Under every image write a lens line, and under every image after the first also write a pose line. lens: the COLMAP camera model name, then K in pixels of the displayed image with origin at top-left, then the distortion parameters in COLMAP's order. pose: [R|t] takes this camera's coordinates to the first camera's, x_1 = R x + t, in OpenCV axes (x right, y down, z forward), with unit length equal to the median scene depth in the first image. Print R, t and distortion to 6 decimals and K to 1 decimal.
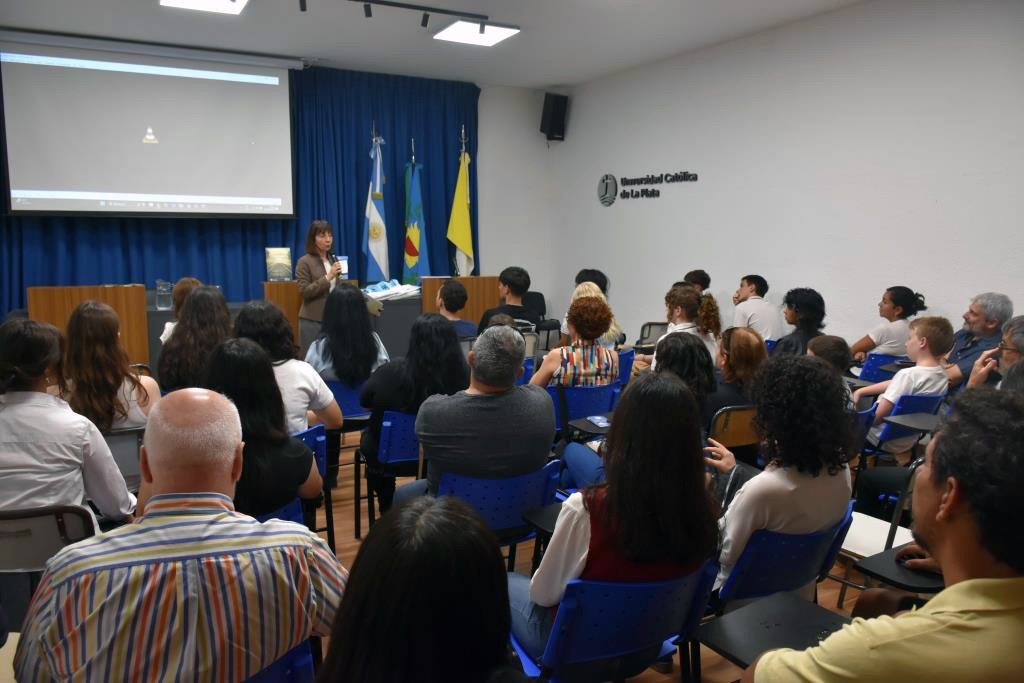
lens RADIAL K [[782.6, 0, 511.0], [0, 782.6, 352.9], [0, 0, 1]] dist [-0.029797, -0.006189]
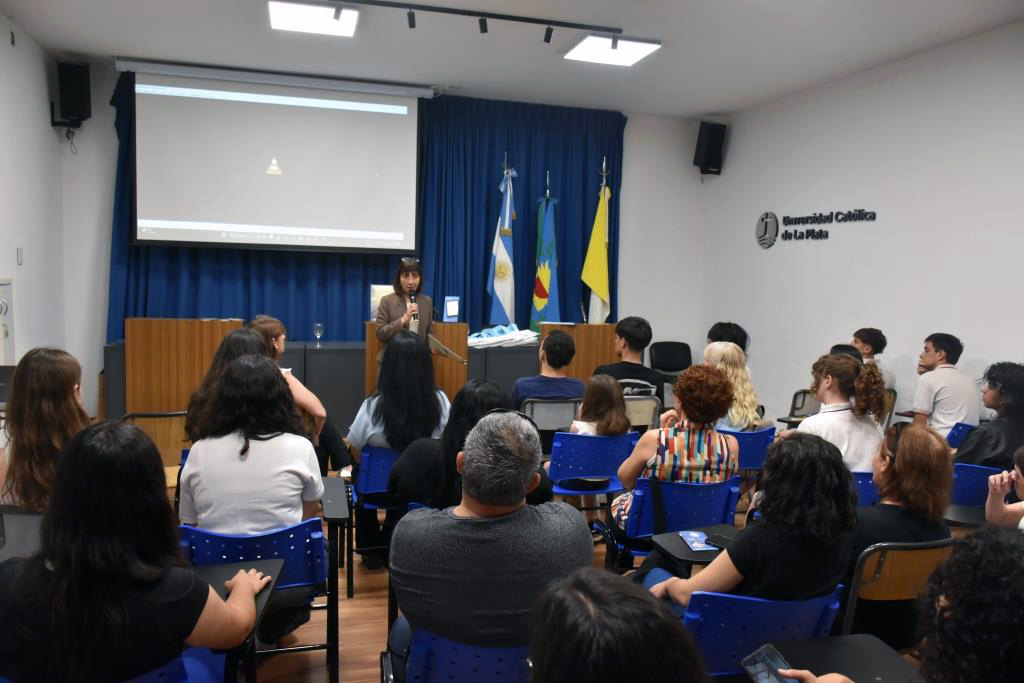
lens RADIAL K [[782.6, 0, 507.5], [0, 782.6, 344.8], [0, 0, 1]] dist [-0.029797, -0.006189]
pose [[0.974372, 0.046281, -0.220128, 0.047750], [-0.059337, 0.996826, -0.053069, -0.022517], [0.216973, 0.064770, 0.974026, 0.125562]]
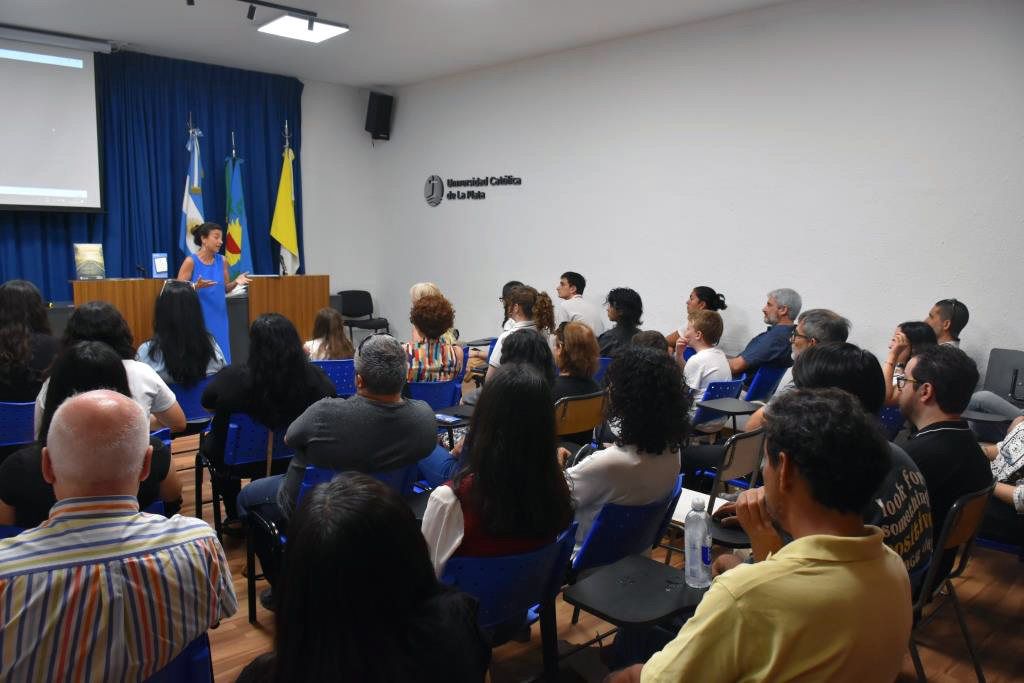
lens RADIAL K [[782.6, 0, 514.7], [0, 782.6, 346.9], [0, 0, 1]] dist [-0.029797, -0.006189]
pose [[0.971869, -0.017006, 0.234907, -0.020952], [0.018179, 0.999831, -0.002825, 0.000139], [-0.234819, 0.007016, 0.972014, -0.017380]]
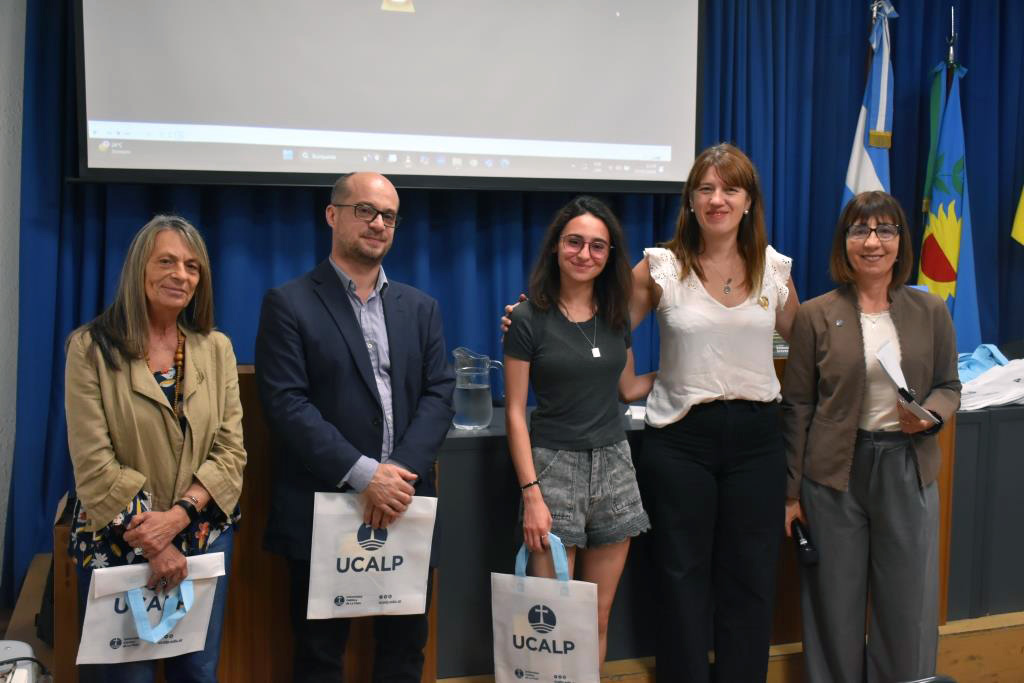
lens RADIAL K [[1162.9, 0, 492.5], [0, 1162.9, 358.3], [0, 0, 1]] dist [-0.003851, 0.000000]
pose [[0.981742, 0.019076, -0.189258, -0.297188], [-0.027656, 0.998701, -0.042798, -0.058729], [0.188195, 0.047251, 0.980994, 0.408546]]
